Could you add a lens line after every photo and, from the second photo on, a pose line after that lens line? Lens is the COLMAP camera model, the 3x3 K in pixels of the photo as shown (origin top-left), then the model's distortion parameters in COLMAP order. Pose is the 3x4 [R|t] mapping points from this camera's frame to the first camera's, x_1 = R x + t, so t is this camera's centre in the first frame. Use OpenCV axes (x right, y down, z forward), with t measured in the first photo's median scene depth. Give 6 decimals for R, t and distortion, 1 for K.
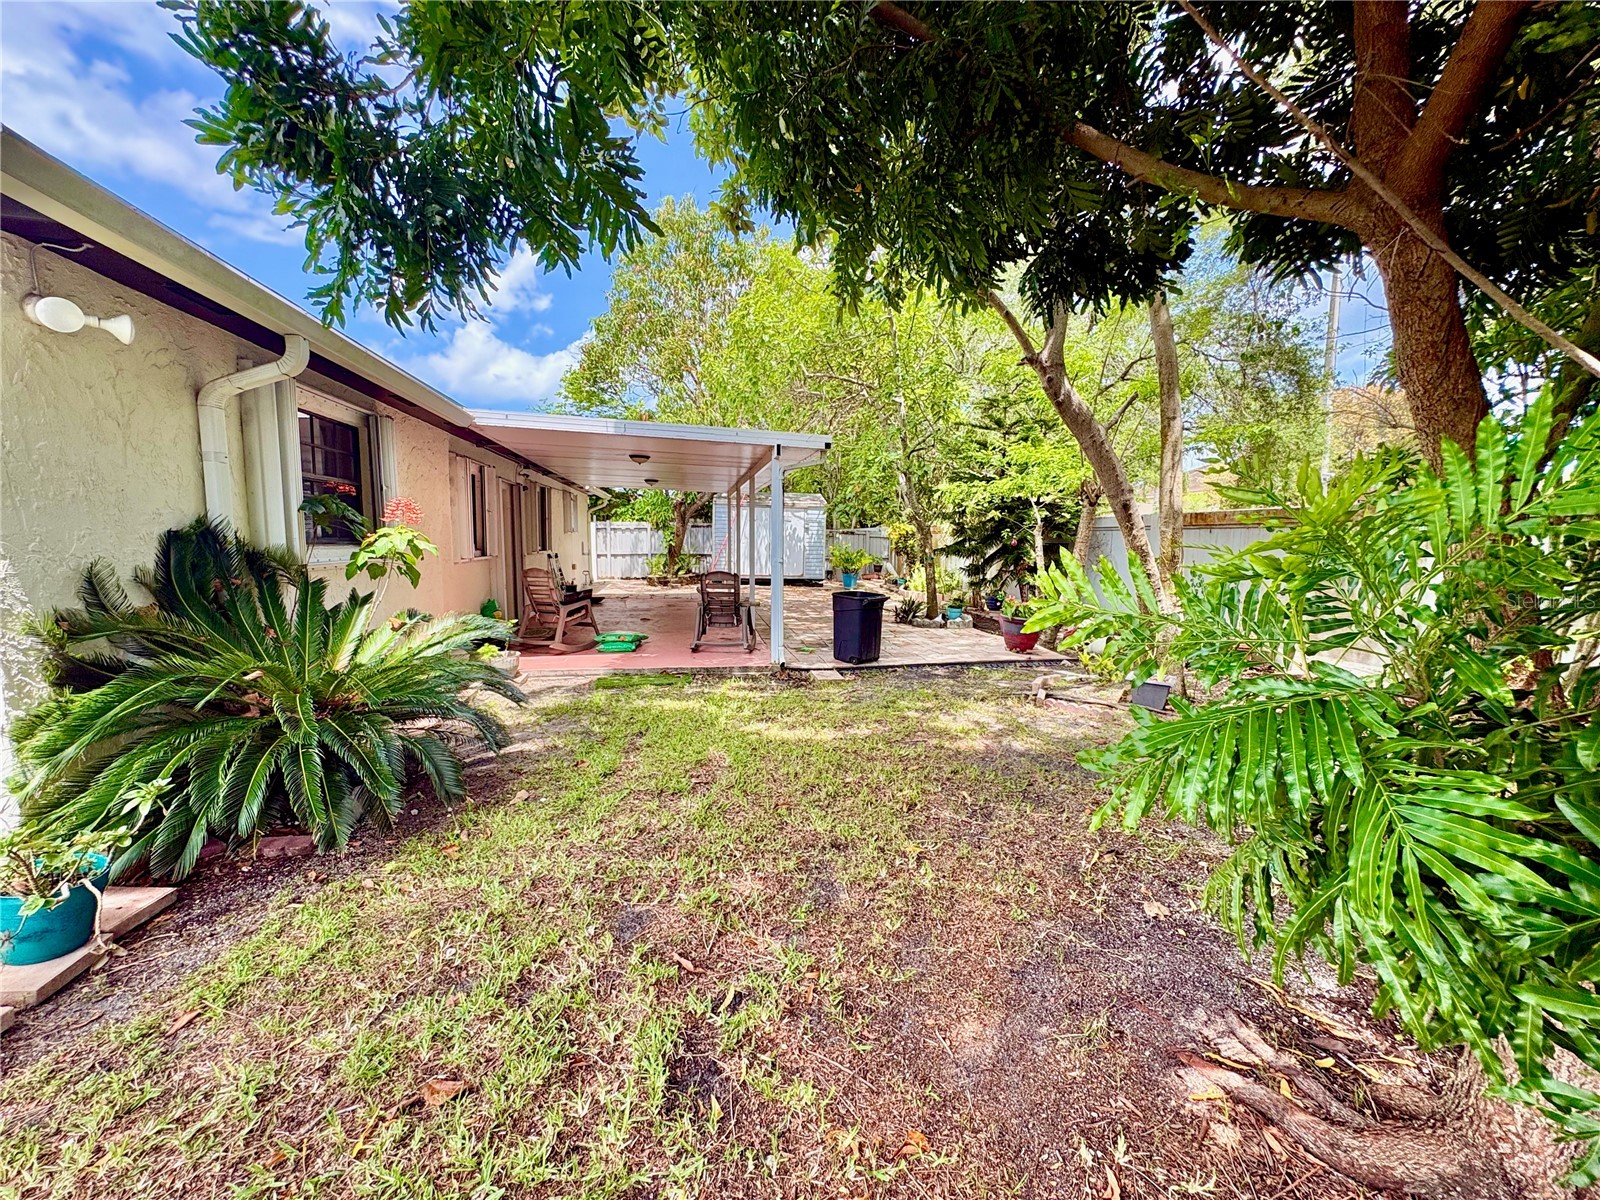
lens RADIAL K [[641.4, 0, 805.6], [0, 641.4, 603.7], [0, 0, 1]] dist [-0.000747, 0.000464]
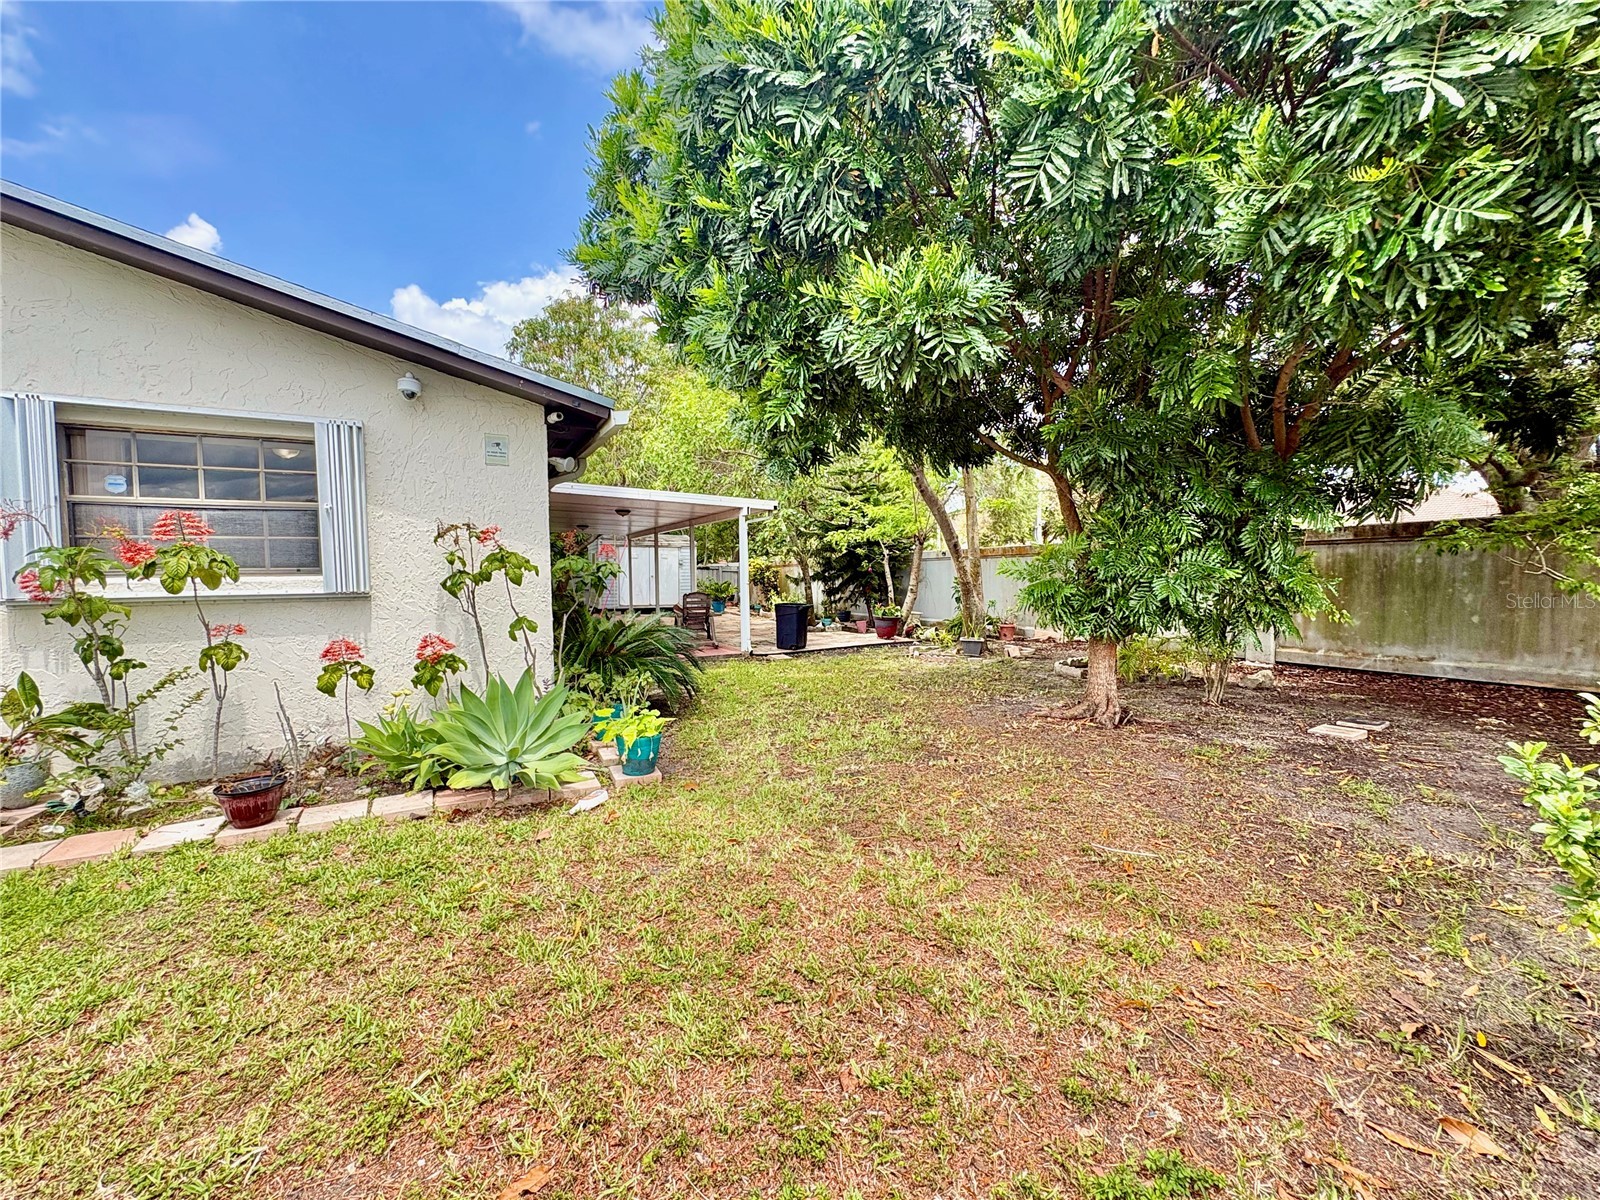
lens RADIAL K [[641.4, 0, 806.0], [0, 641.4, 599.9], [0, 0, 1]] dist [-0.000747, 0.000464]
pose [[0.946118, -0.031699, 0.322267, -0.301765], [0.052061, 0.997141, -0.054762, 0.048235], [-0.319610, 0.068589, 0.945064, -0.355216]]
